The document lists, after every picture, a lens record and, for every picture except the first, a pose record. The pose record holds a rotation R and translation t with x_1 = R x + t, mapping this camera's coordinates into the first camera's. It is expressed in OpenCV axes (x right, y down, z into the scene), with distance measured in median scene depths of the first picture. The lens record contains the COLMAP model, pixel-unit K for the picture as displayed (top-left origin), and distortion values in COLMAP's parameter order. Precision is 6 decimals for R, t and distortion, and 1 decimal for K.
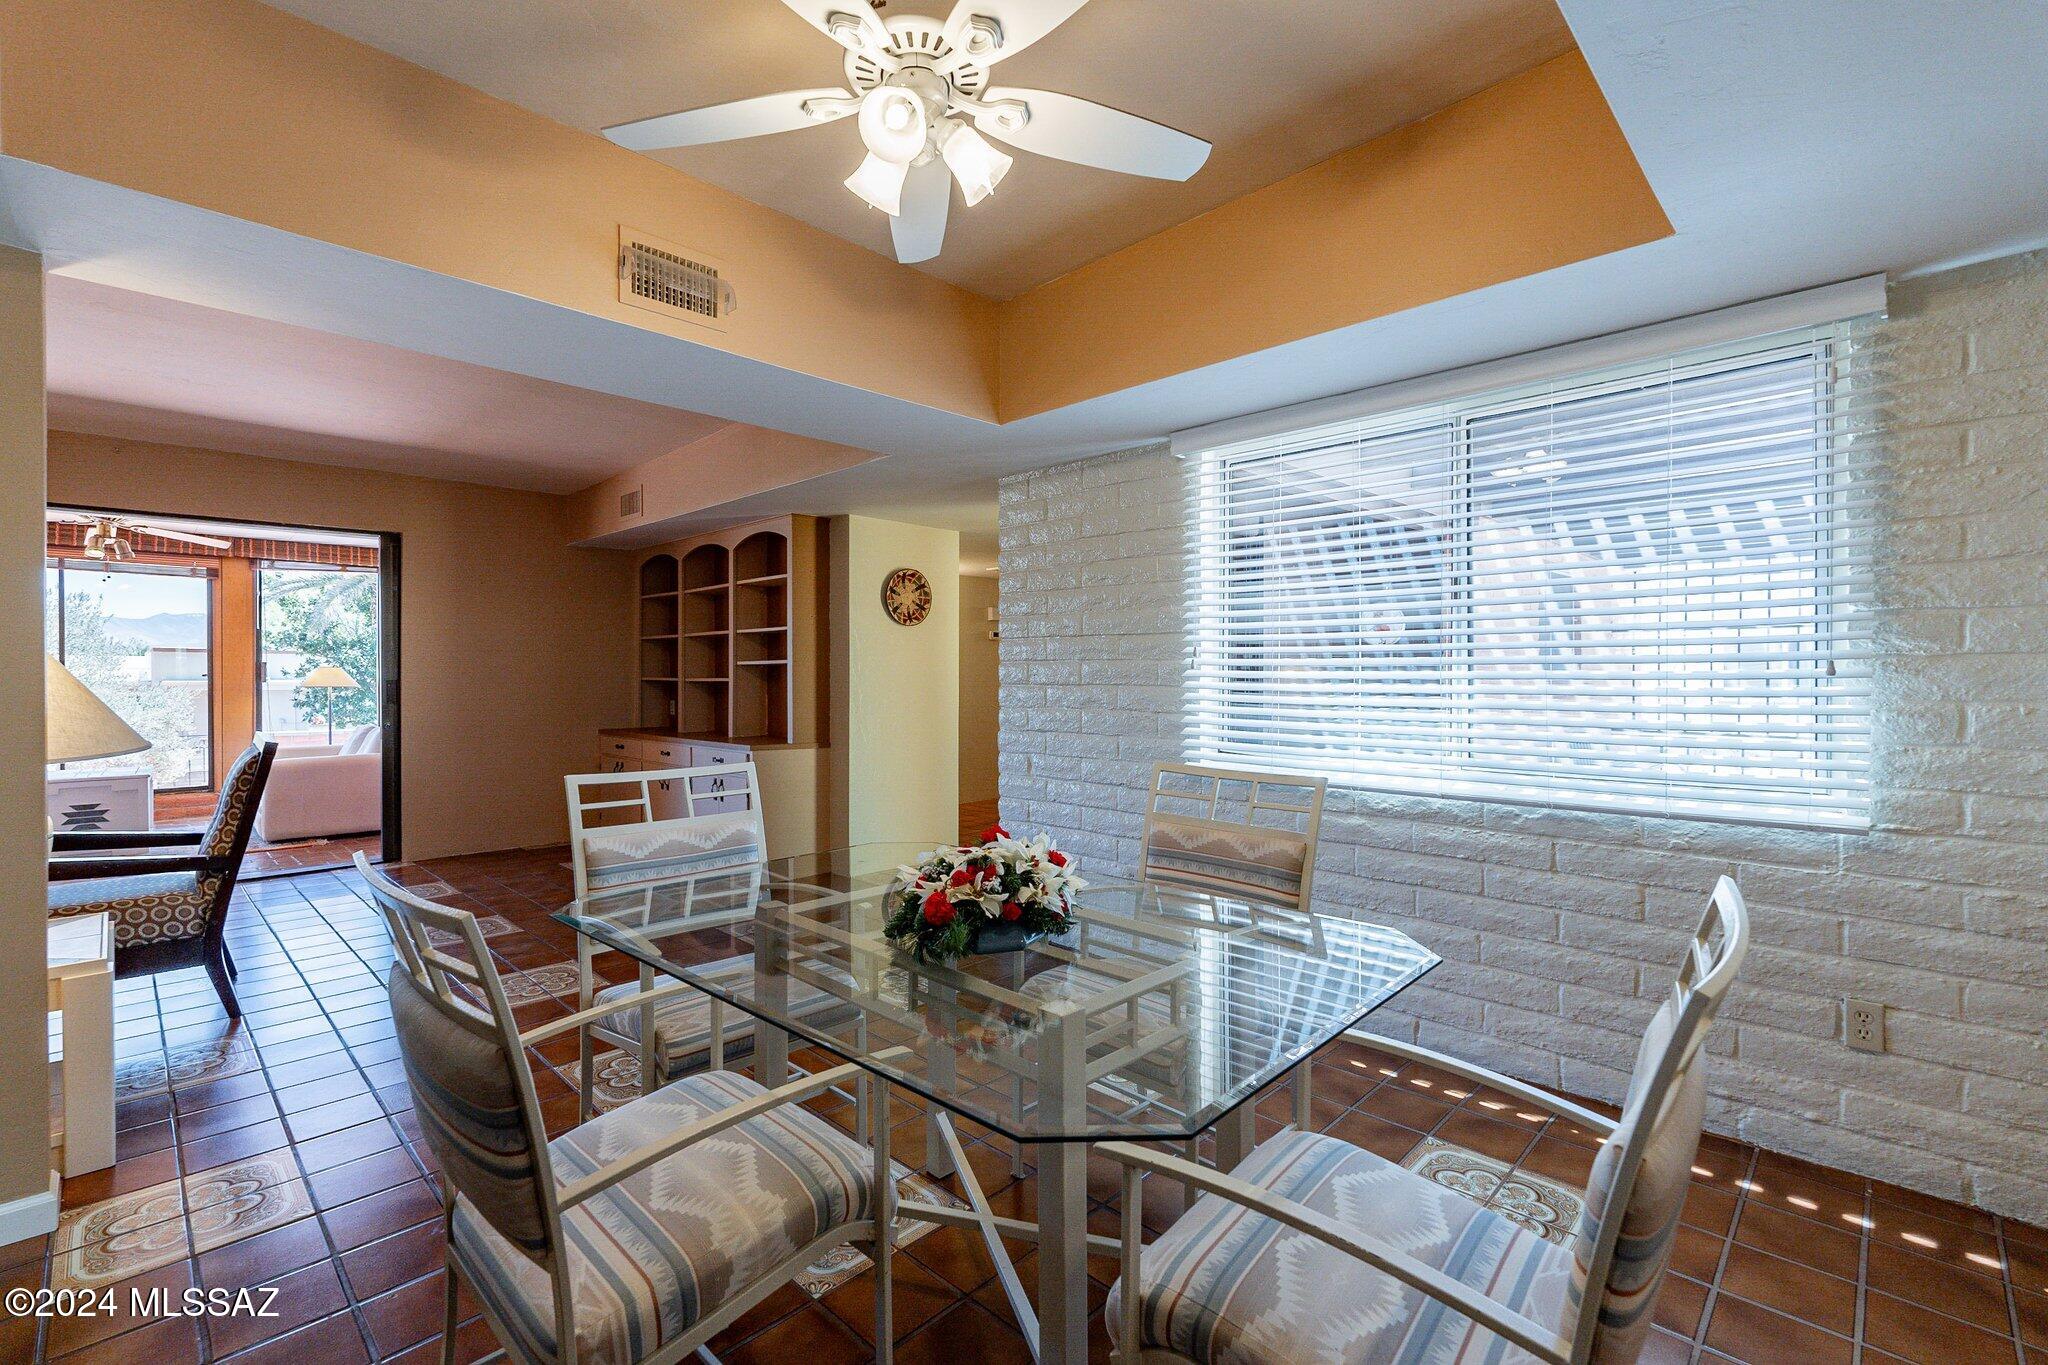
lens RADIAL K [[913.7, 0, 994.8], [0, 913.7, 682.0], [0, 0, 1]] dist [-0.000909, -0.000152]
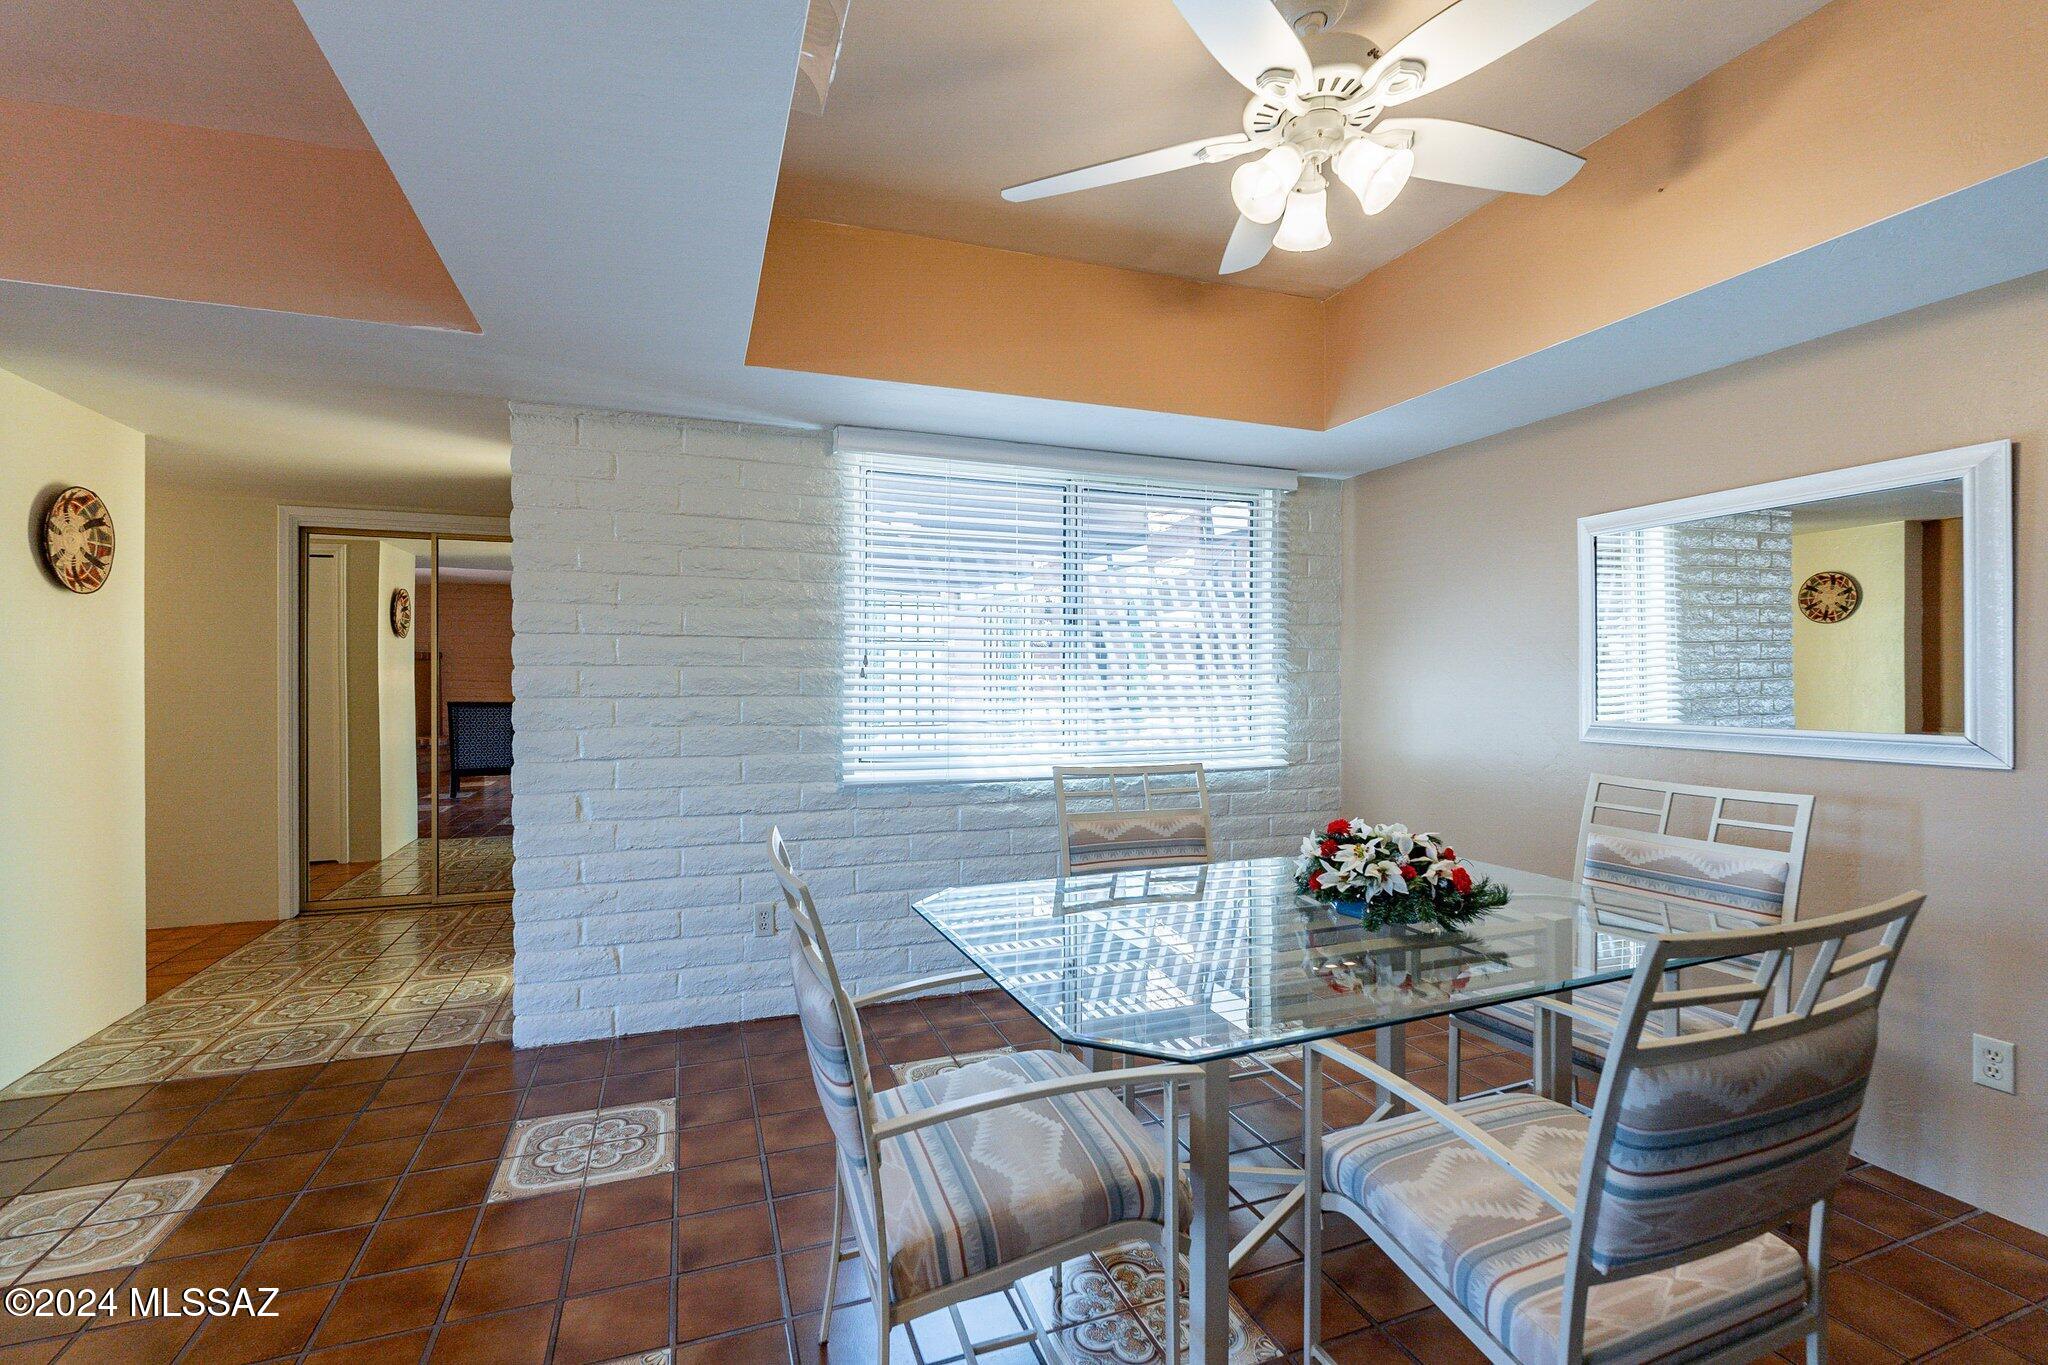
lens RADIAL K [[895.2, 0, 1023.0], [0, 895.2, 684.0], [0, 0, 1]] dist [-0.002782, -0.000050]
pose [[0.401268, -0.004394, 0.915950, -0.653119], [0.008103, 0.999966, 0.001247, -0.008289], [-0.915925, 0.006922, 0.401290, 0.526158]]
